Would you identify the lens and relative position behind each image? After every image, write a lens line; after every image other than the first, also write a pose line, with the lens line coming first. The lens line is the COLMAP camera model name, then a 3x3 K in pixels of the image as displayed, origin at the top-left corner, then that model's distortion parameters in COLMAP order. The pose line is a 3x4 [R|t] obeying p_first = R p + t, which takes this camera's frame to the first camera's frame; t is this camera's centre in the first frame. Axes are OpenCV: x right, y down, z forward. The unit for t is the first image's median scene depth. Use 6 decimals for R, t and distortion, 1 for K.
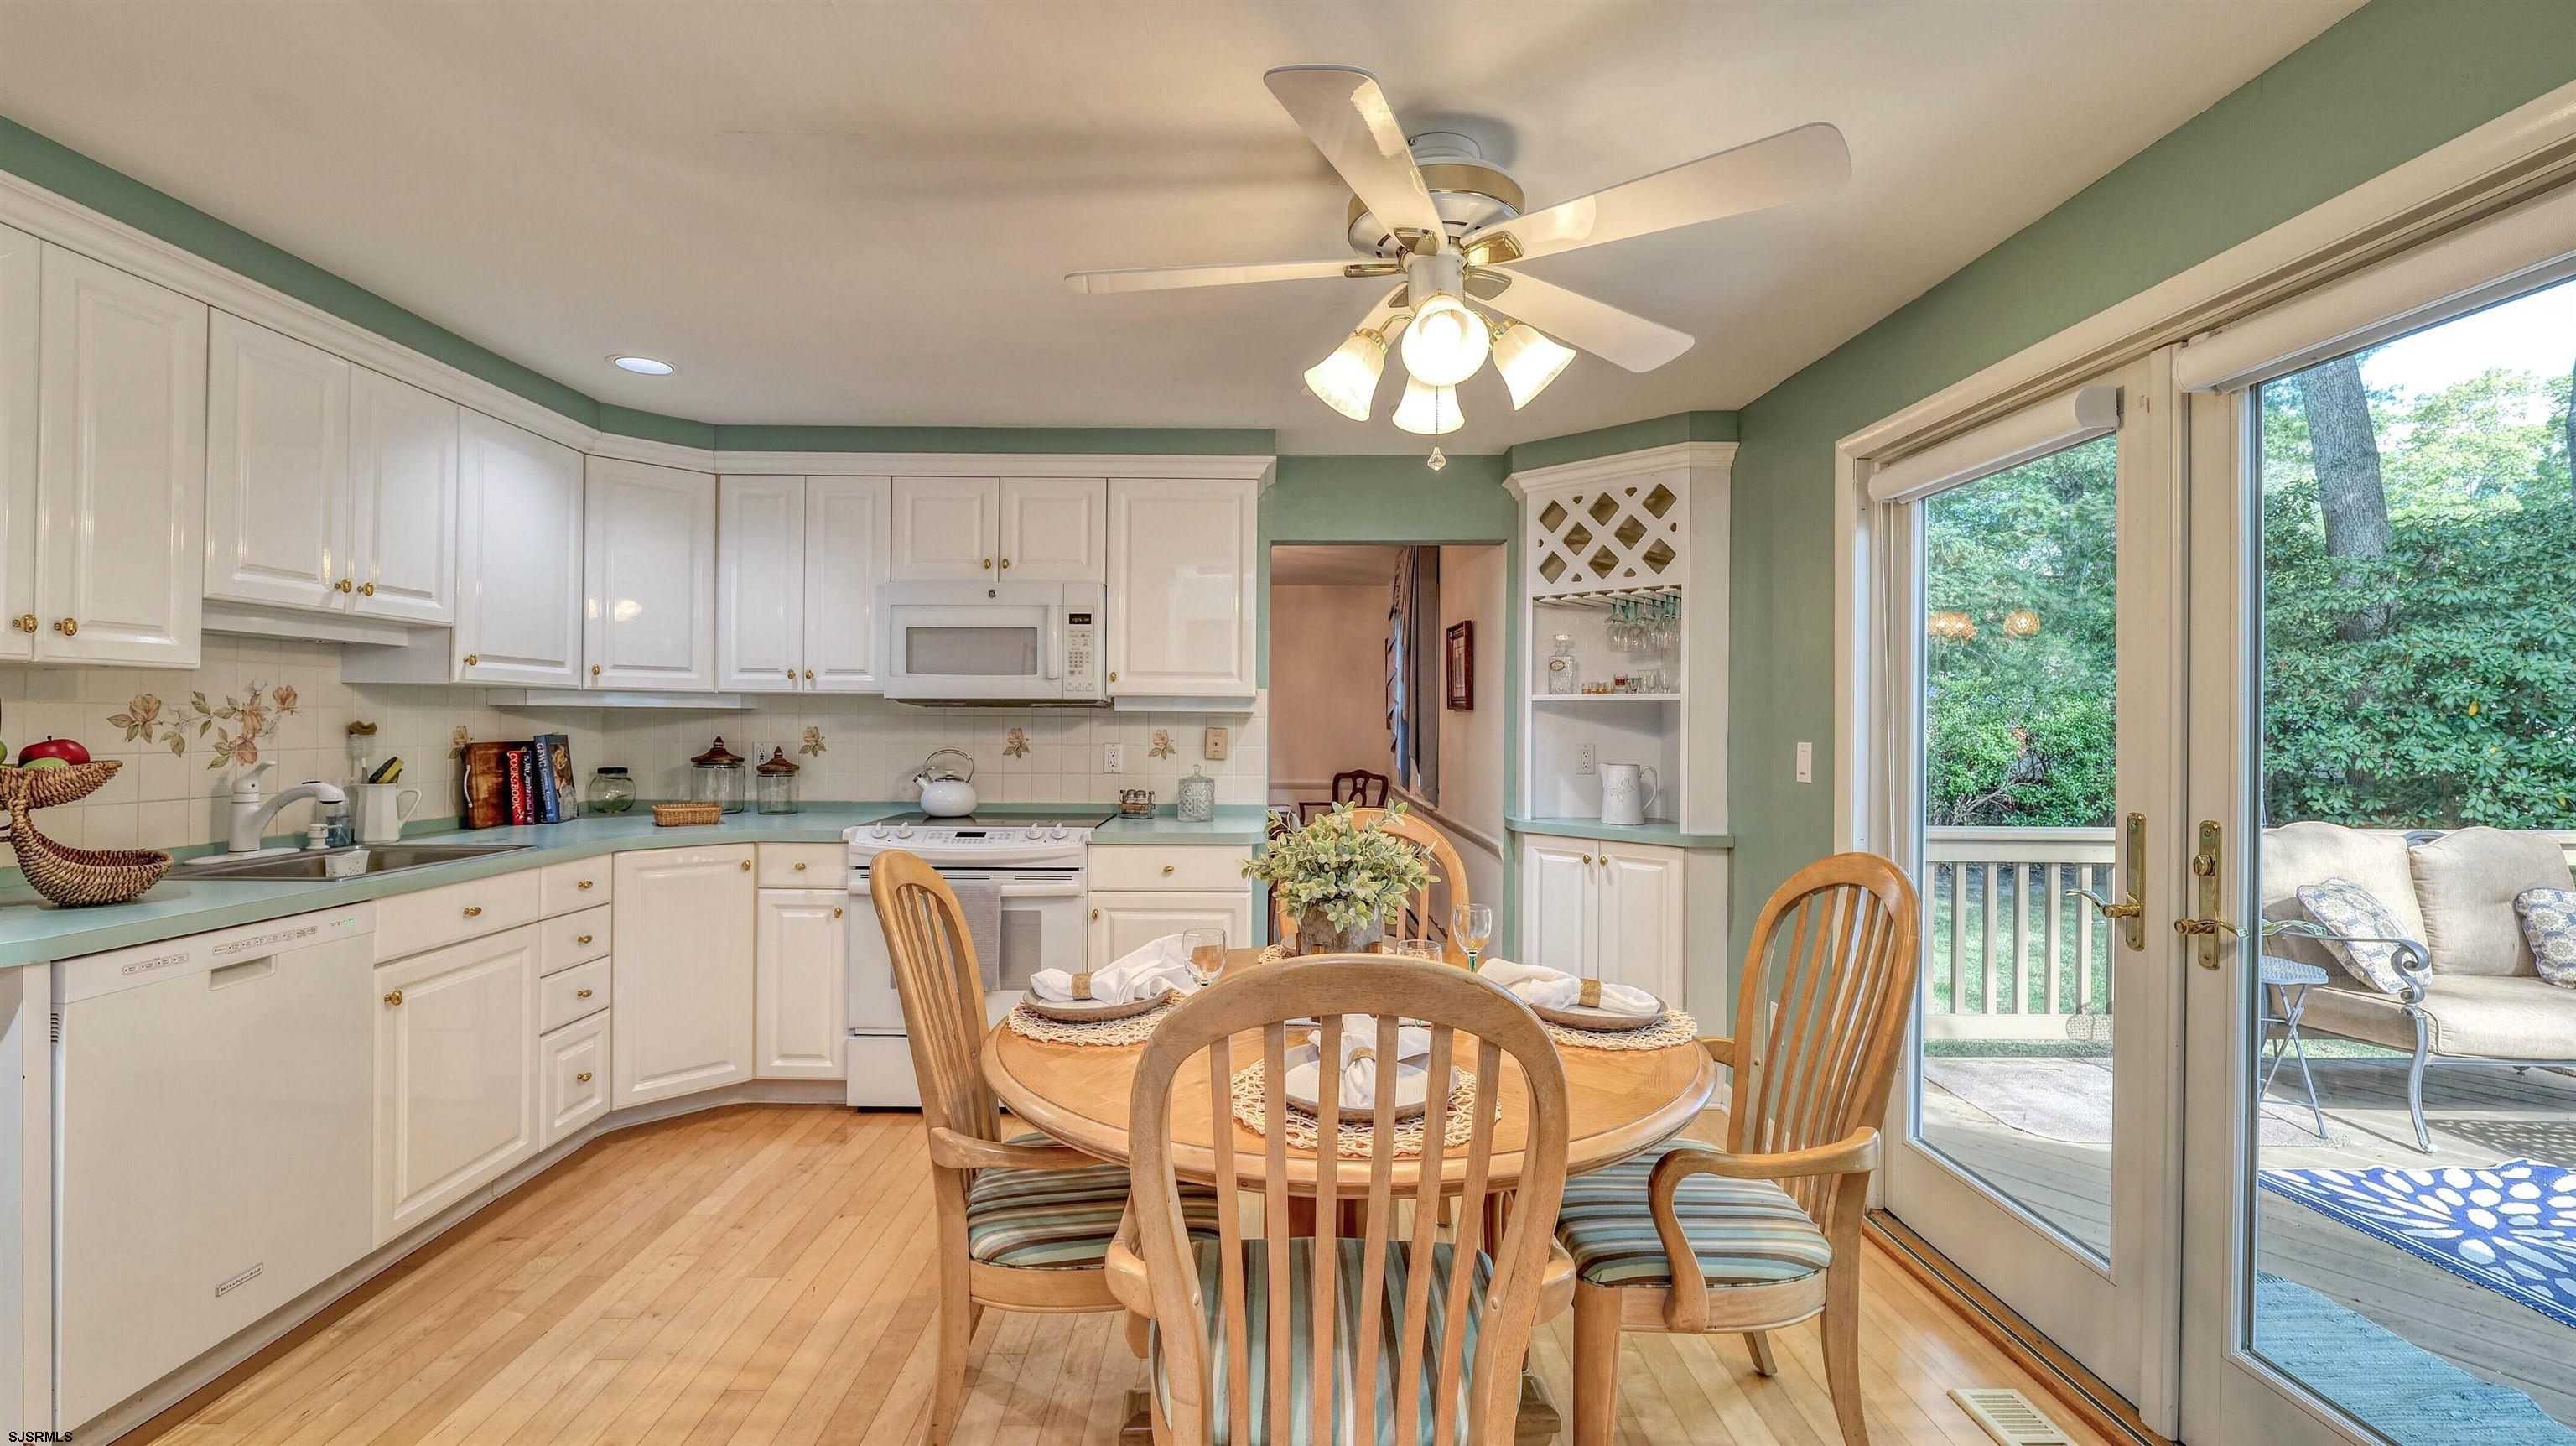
lens RADIAL K [[1041.1, 0, 1273.0], [0, 1041.1, 714.7], [0, 0, 1]] dist [-0.010738, 0.000271]
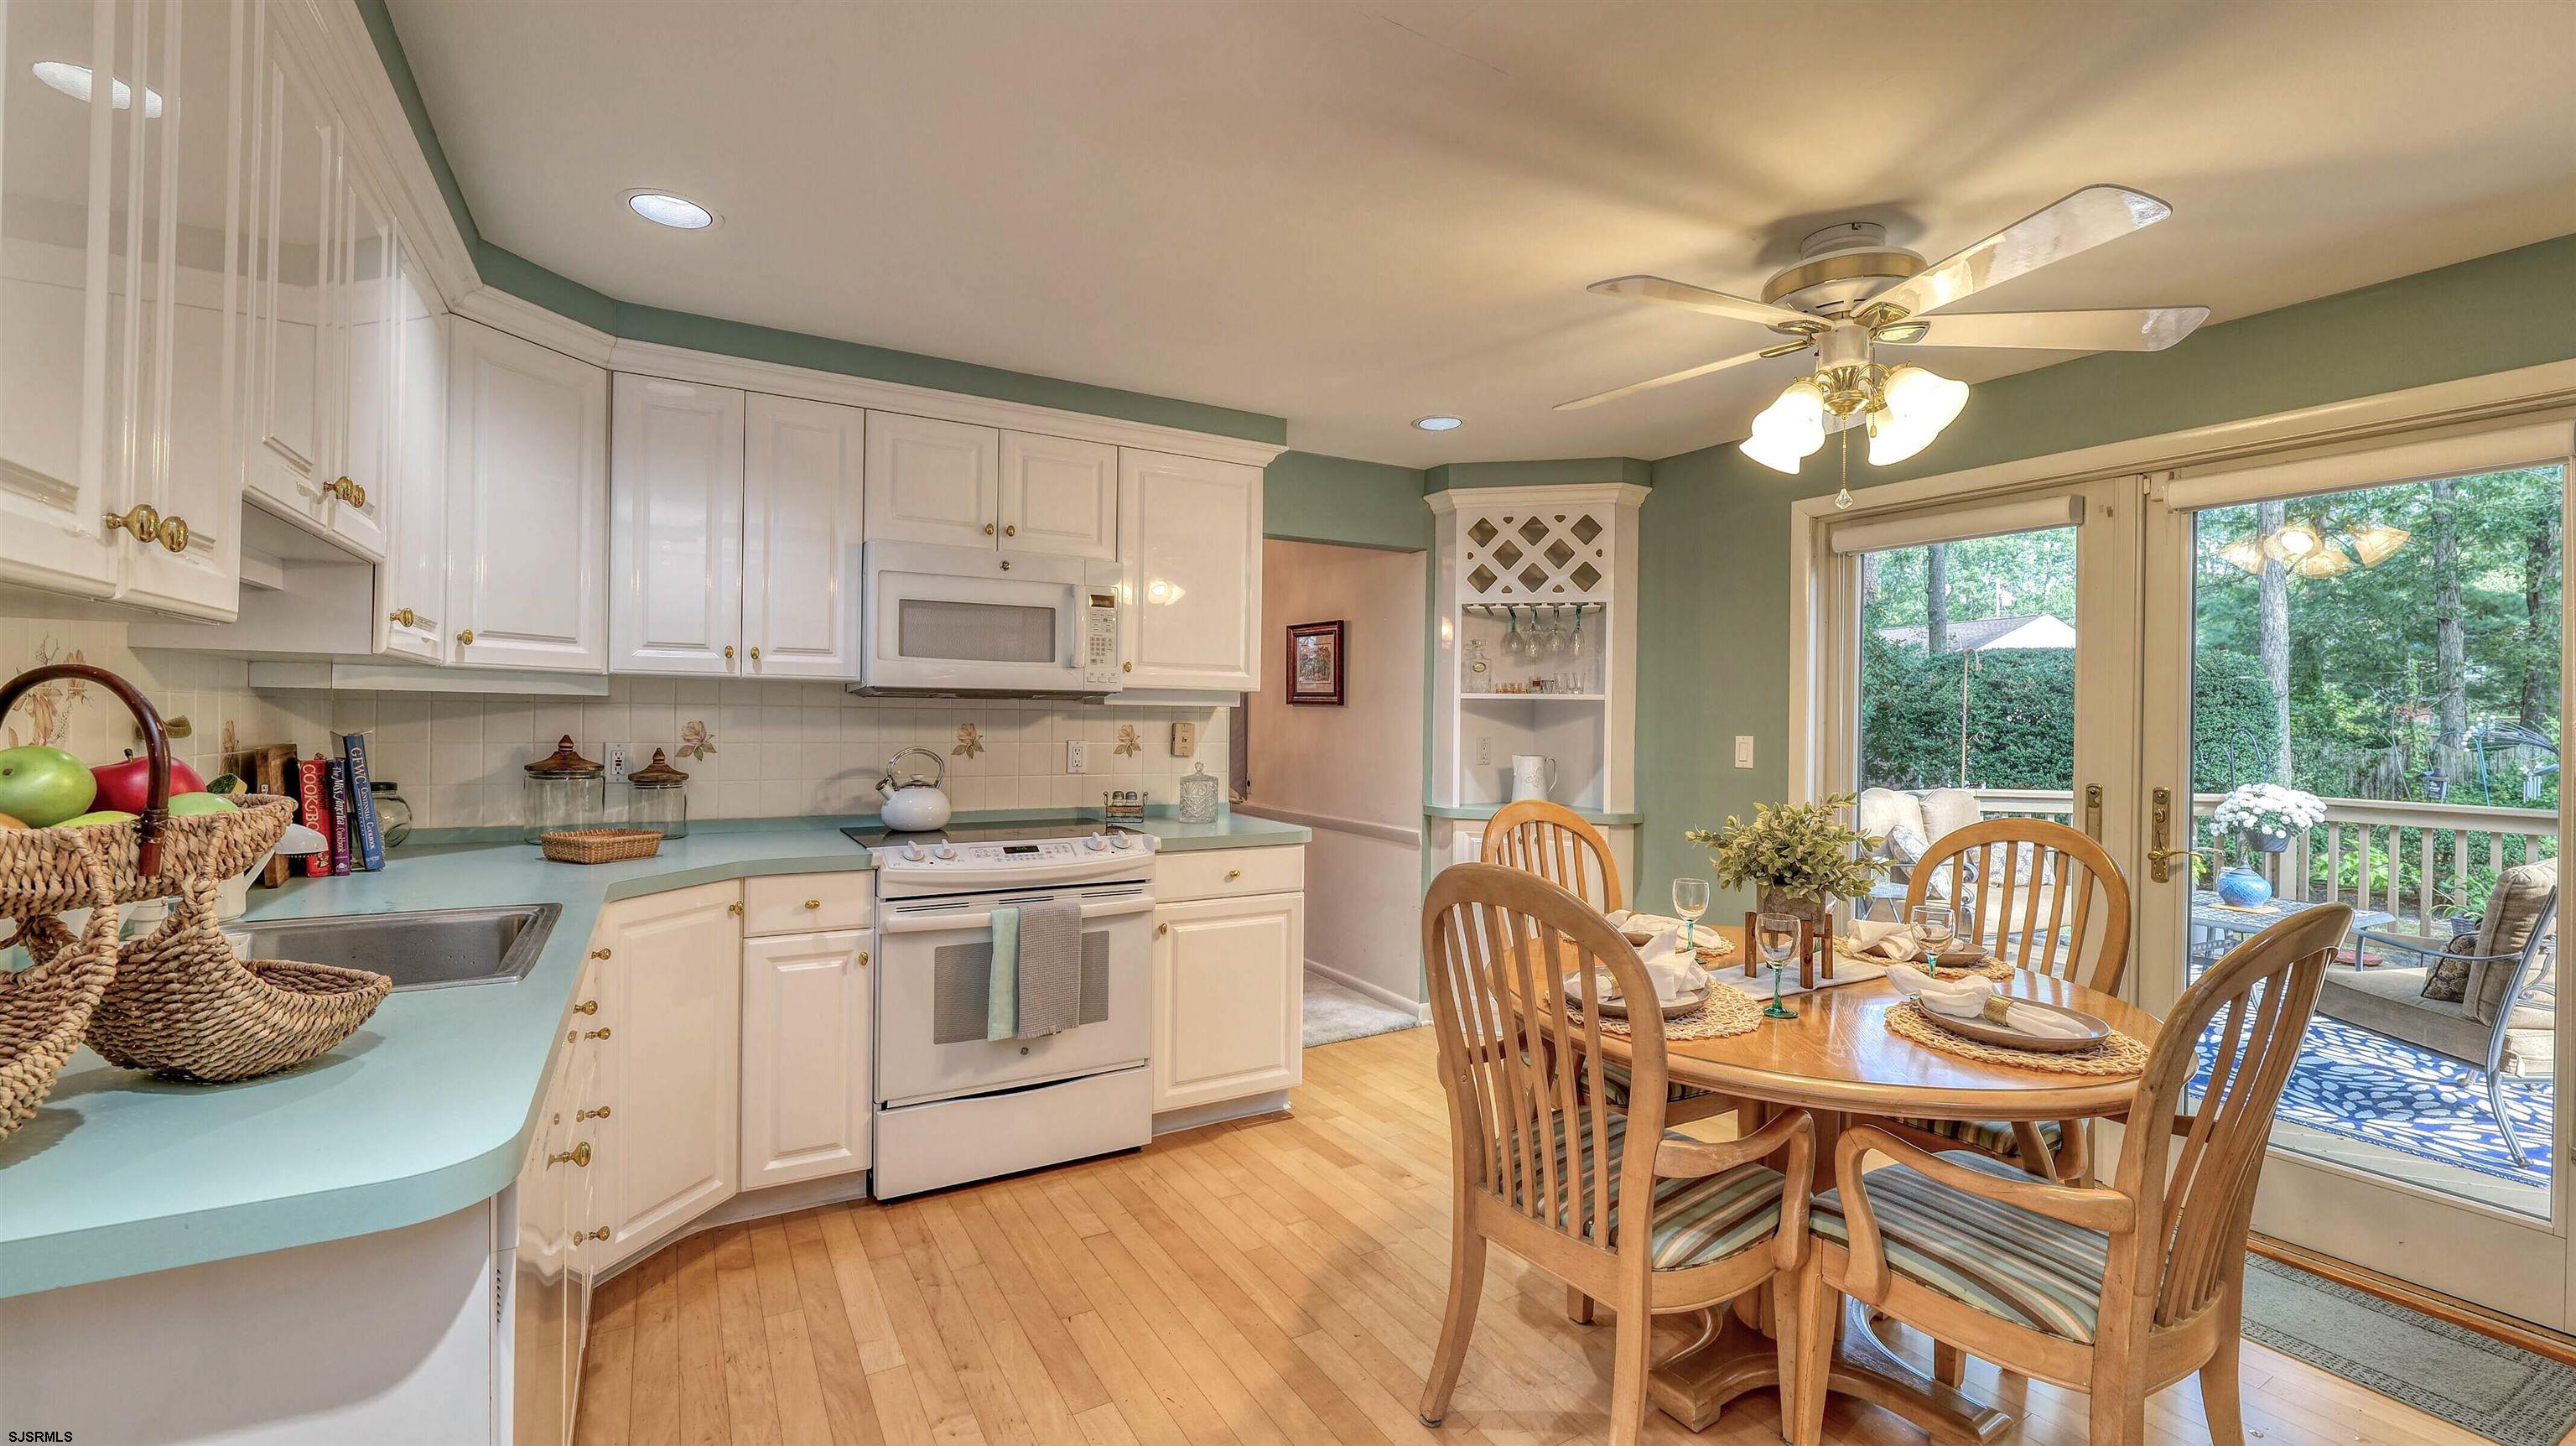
lens RADIAL K [[1041.1, 0, 1272.3], [0, 1041.1, 716.5], [0, 0, 1]] dist [-0.010738, 0.000271]
pose [[0.870320, 0.003676, 0.492473, -0.487784], [-0.008680, 0.999931, 0.007876, -0.001691], [-0.492410, -0.011129, 0.870292, 0.148837]]
